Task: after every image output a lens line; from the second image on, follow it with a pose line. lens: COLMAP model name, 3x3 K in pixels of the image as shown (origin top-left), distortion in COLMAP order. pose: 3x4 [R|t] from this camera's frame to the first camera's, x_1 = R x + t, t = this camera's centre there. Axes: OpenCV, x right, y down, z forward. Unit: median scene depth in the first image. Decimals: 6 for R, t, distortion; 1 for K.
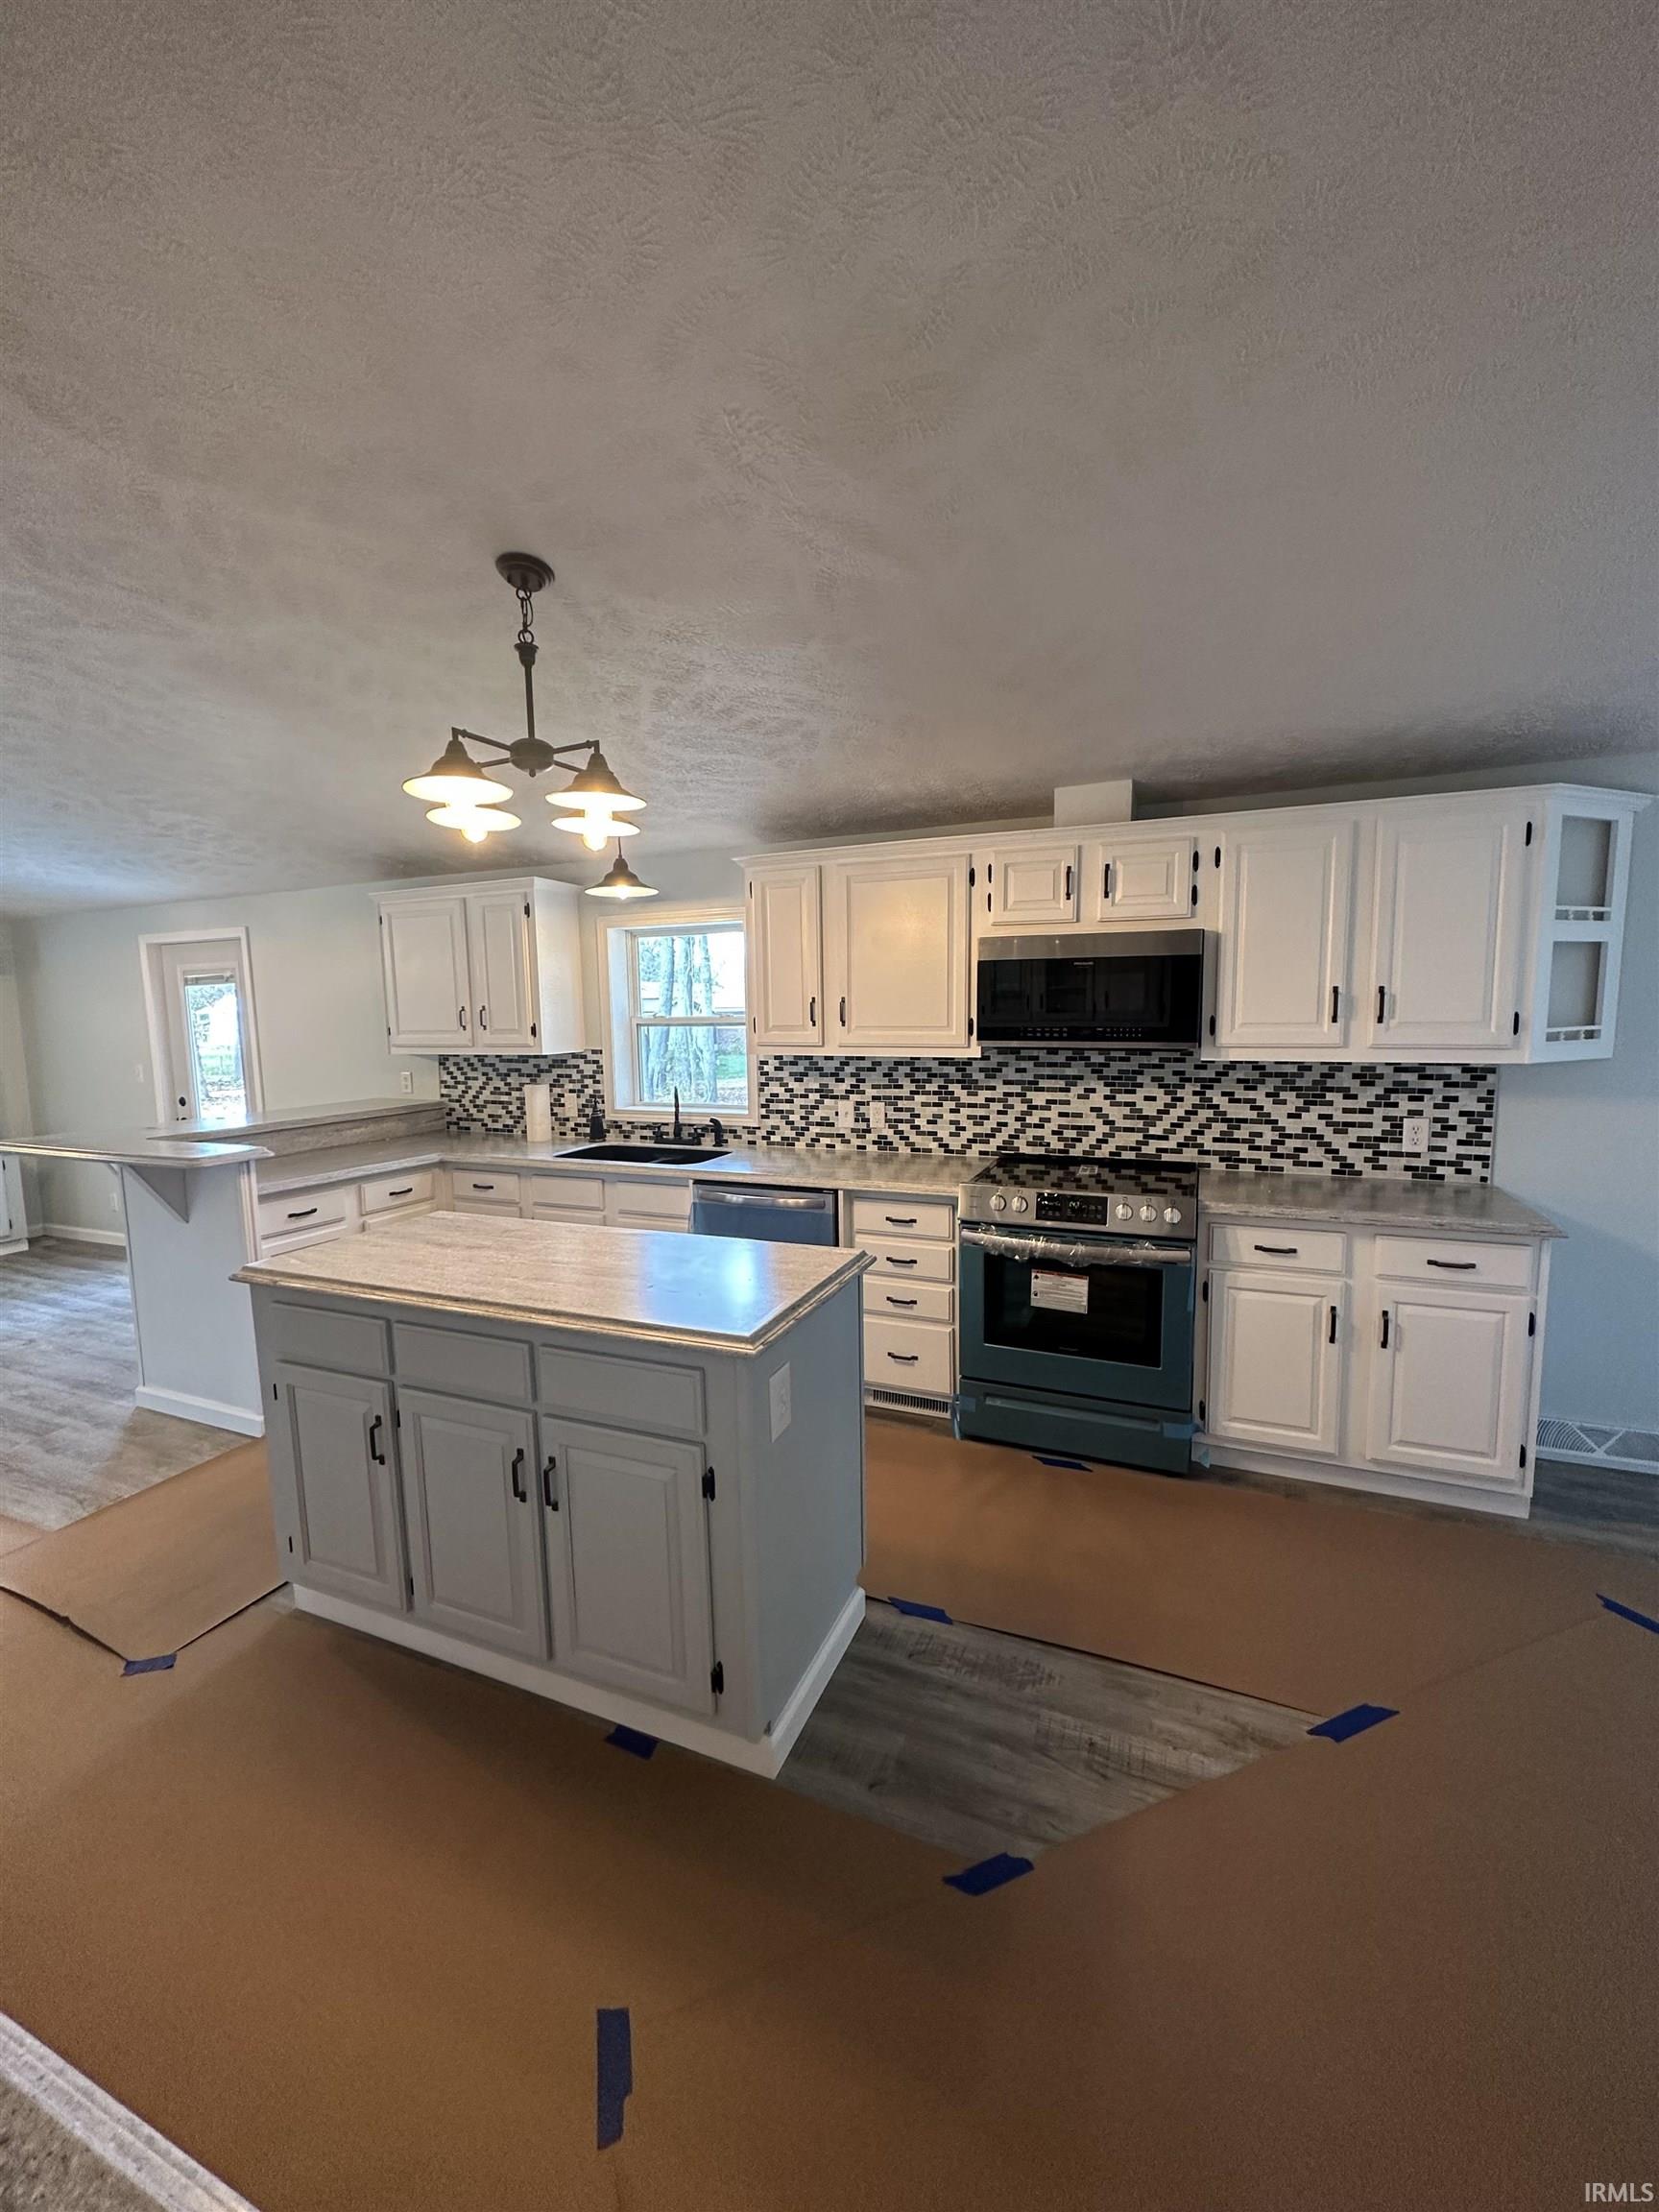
lens RADIAL K [[876.4, 0, 830.4], [0, 876.4, 1101.9], [0, 0, 1]] dist [-0.003338, 0.000299]
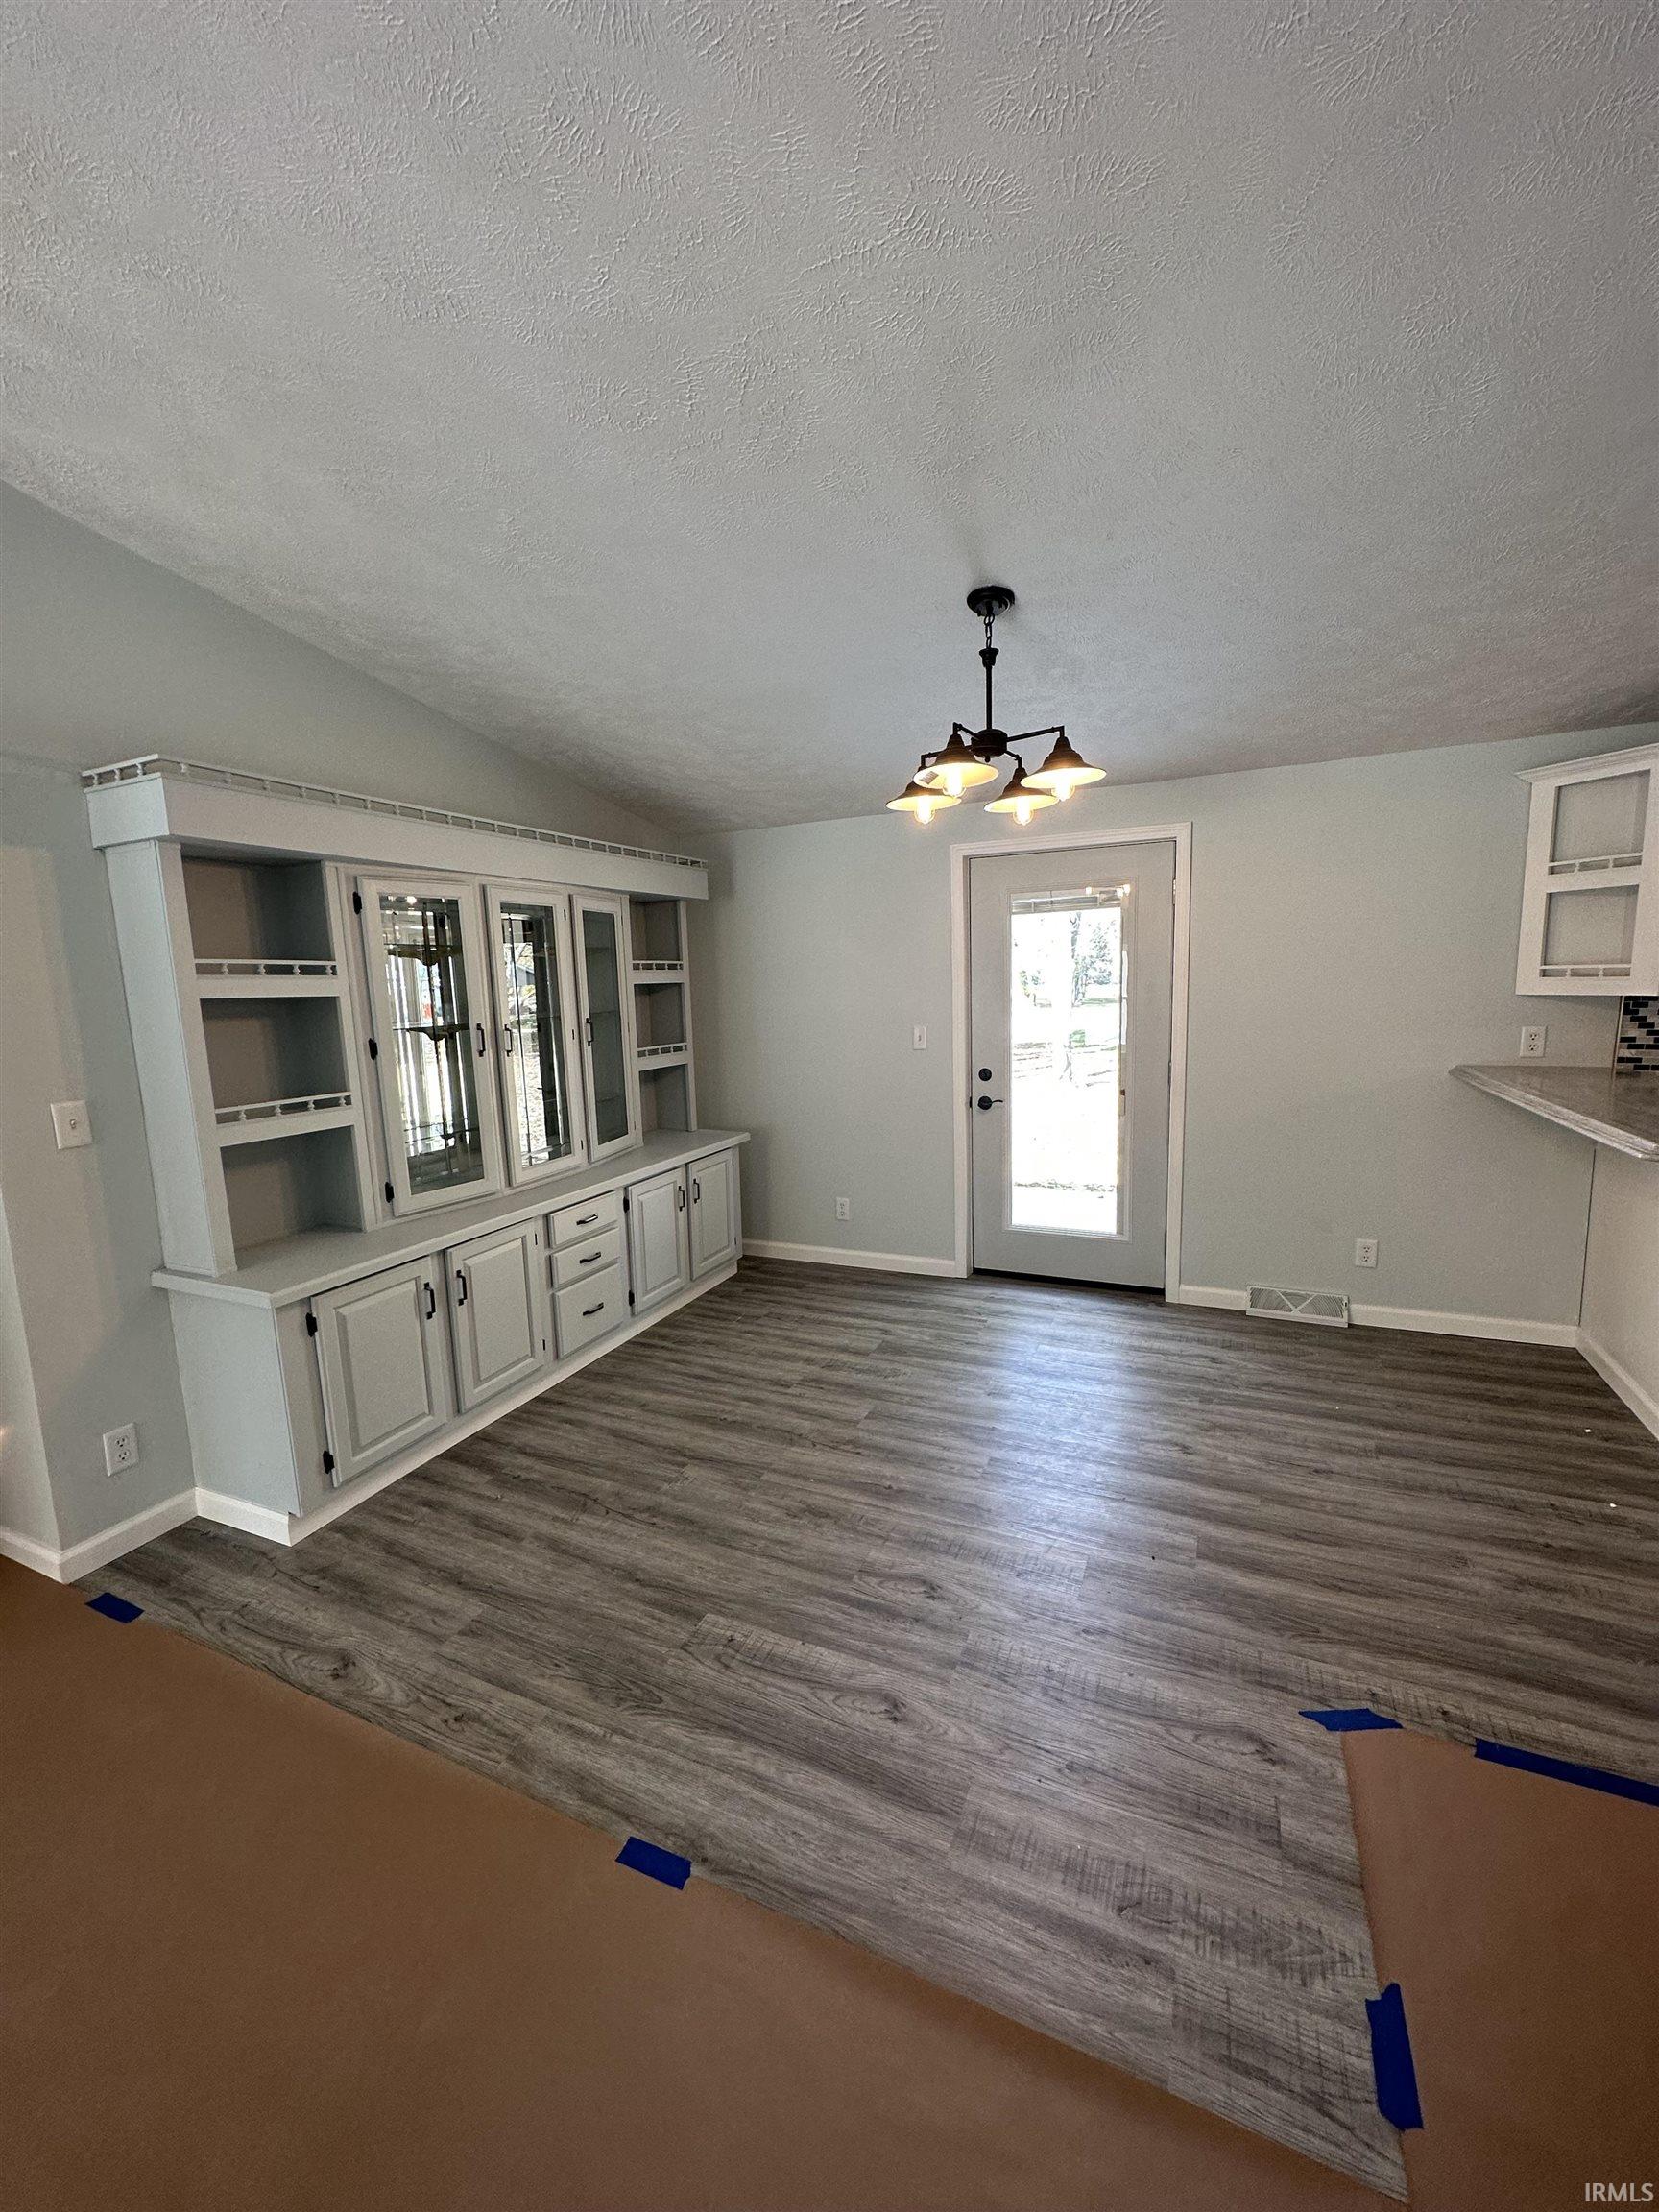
lens RADIAL K [[876.4, 0, 830.4], [0, 876.4, 1101.9], [0, 0, 1]] dist [-0.003338, 0.000299]
pose [[0.999487, -0.008003, -0.031002, -1.336713], [0.008988, 0.999455, 0.031764, -0.002843], [0.030731, -0.032026, 0.999014, 0.412140]]
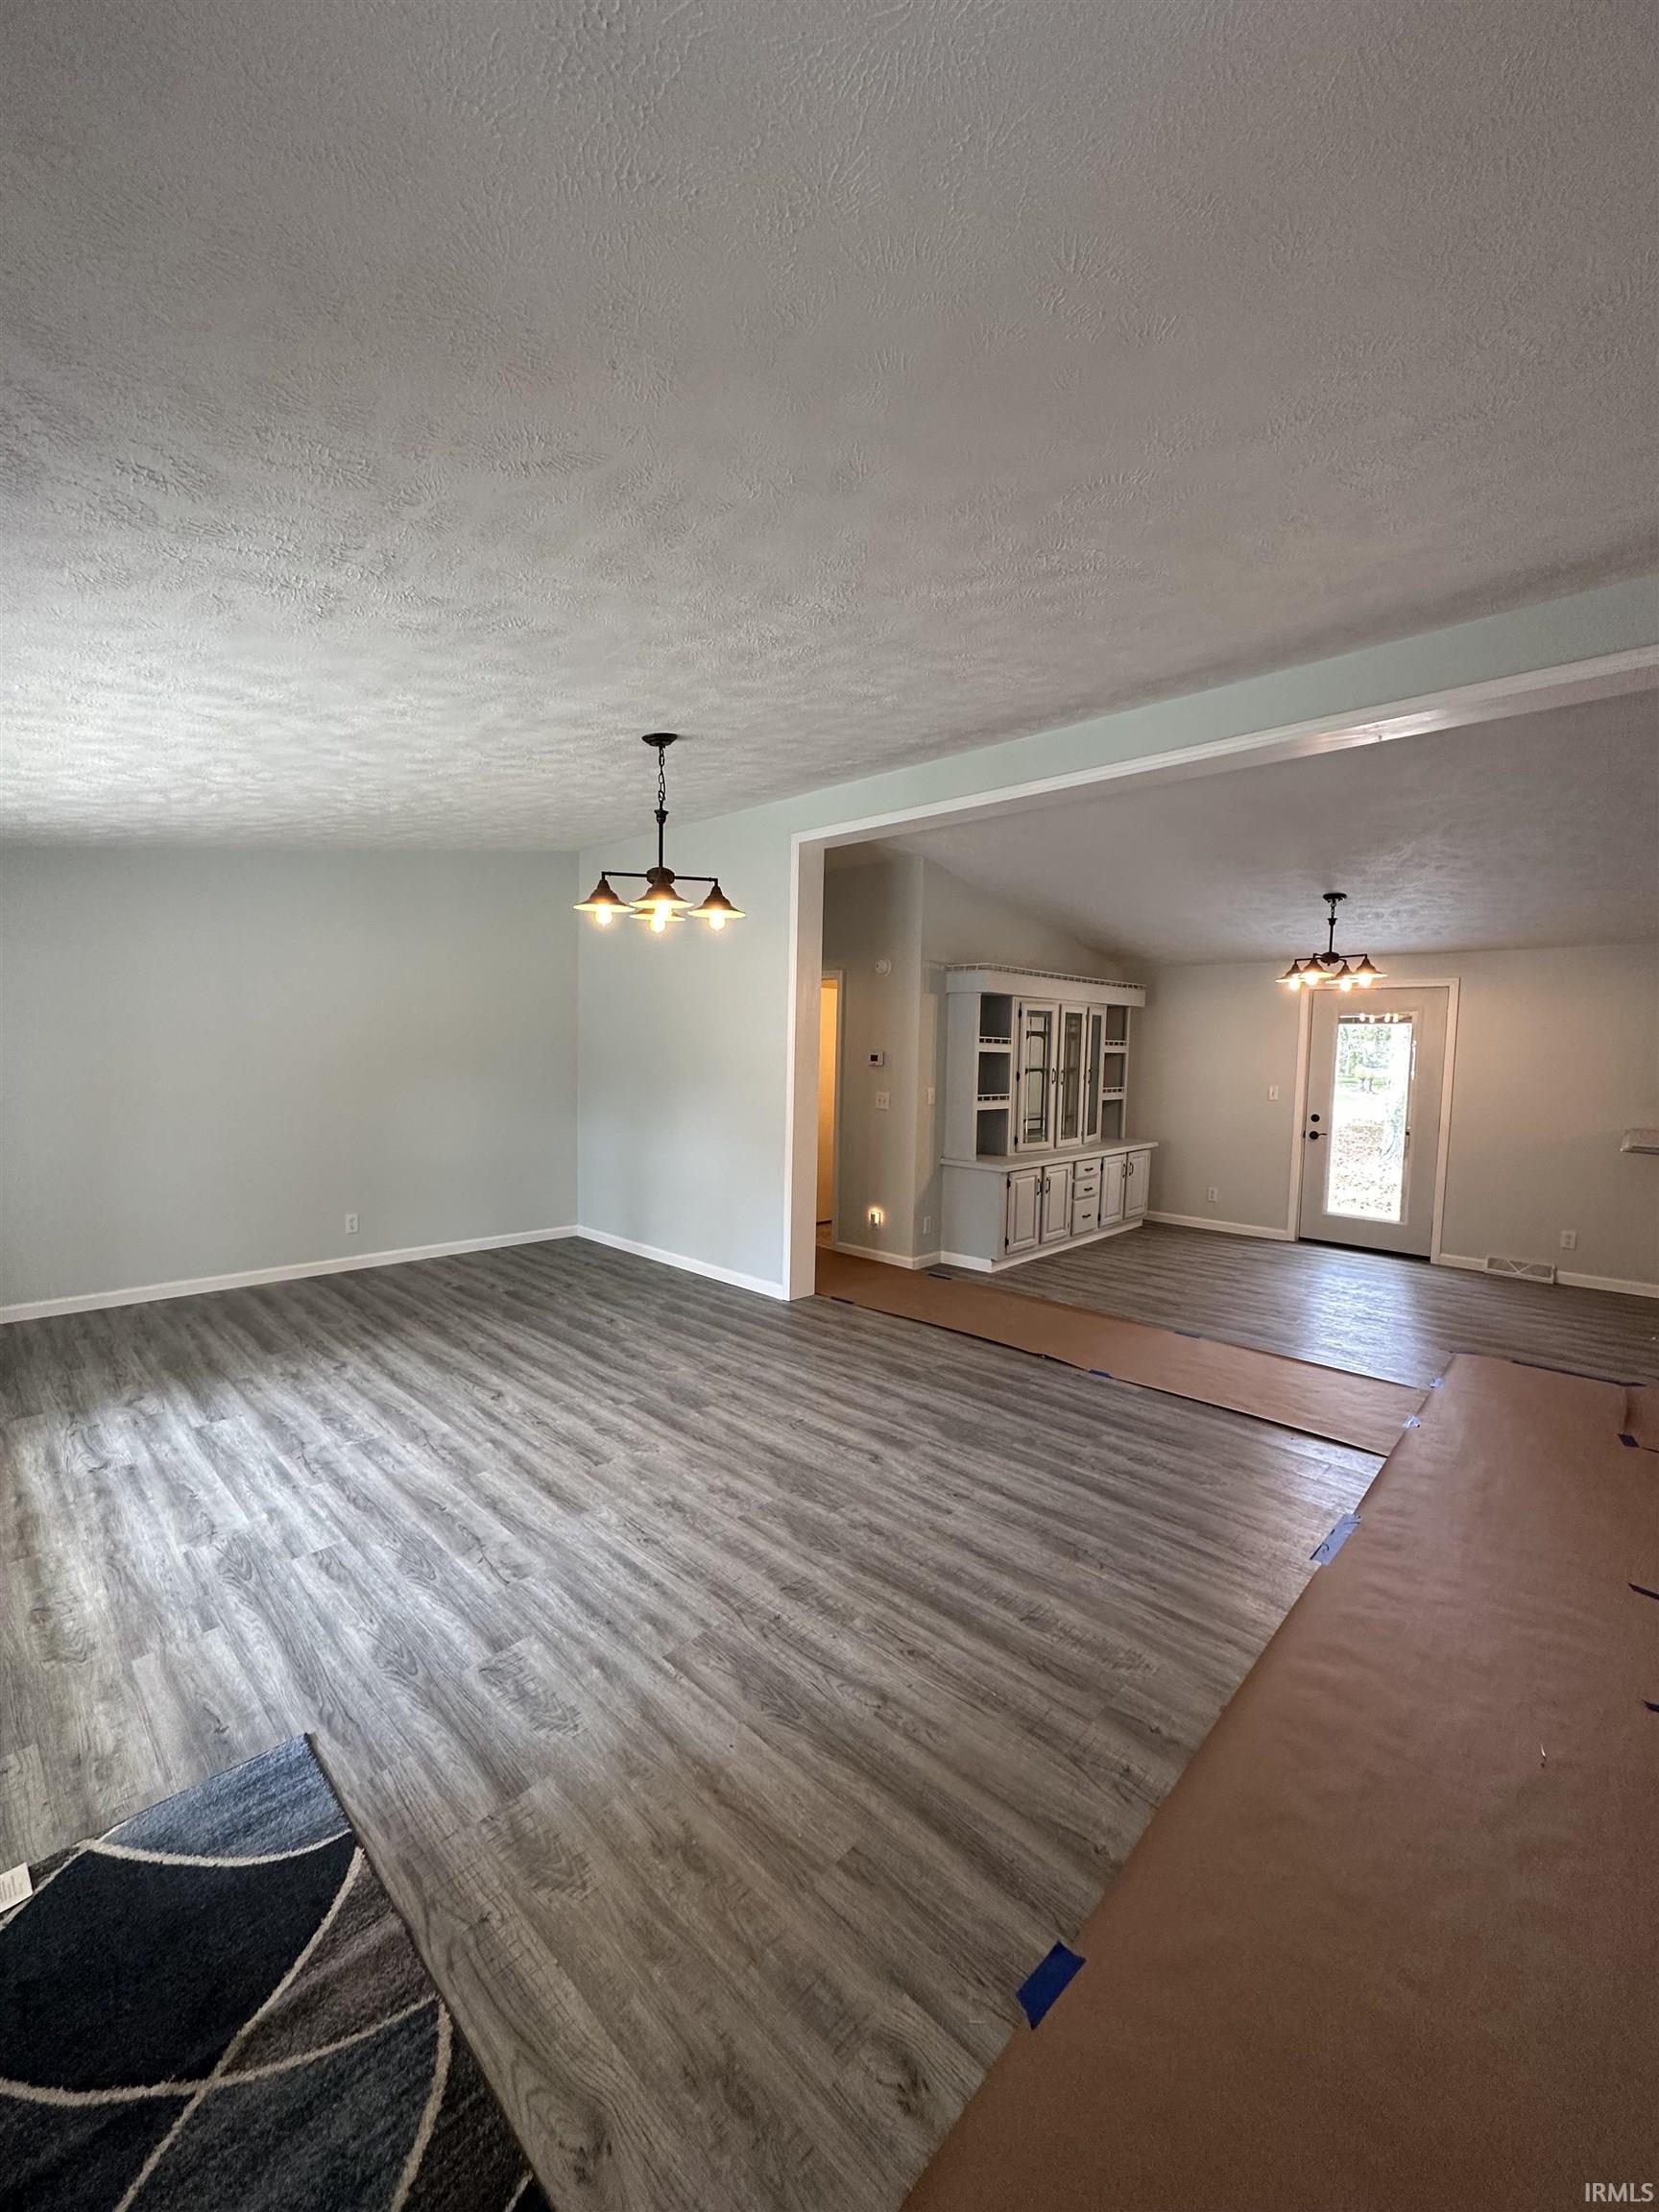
lens RADIAL K [[876.4, 0, 830.4], [0, 876.4, 1101.9], [0, 0, 1]] dist [-0.003338, 0.000299]
pose [[0.935313, 0.062172, -0.348315, -1.496091], [-0.076580, 0.996678, -0.027735, 0.098760], [0.345434, 0.052615, 0.936967, -0.593649]]
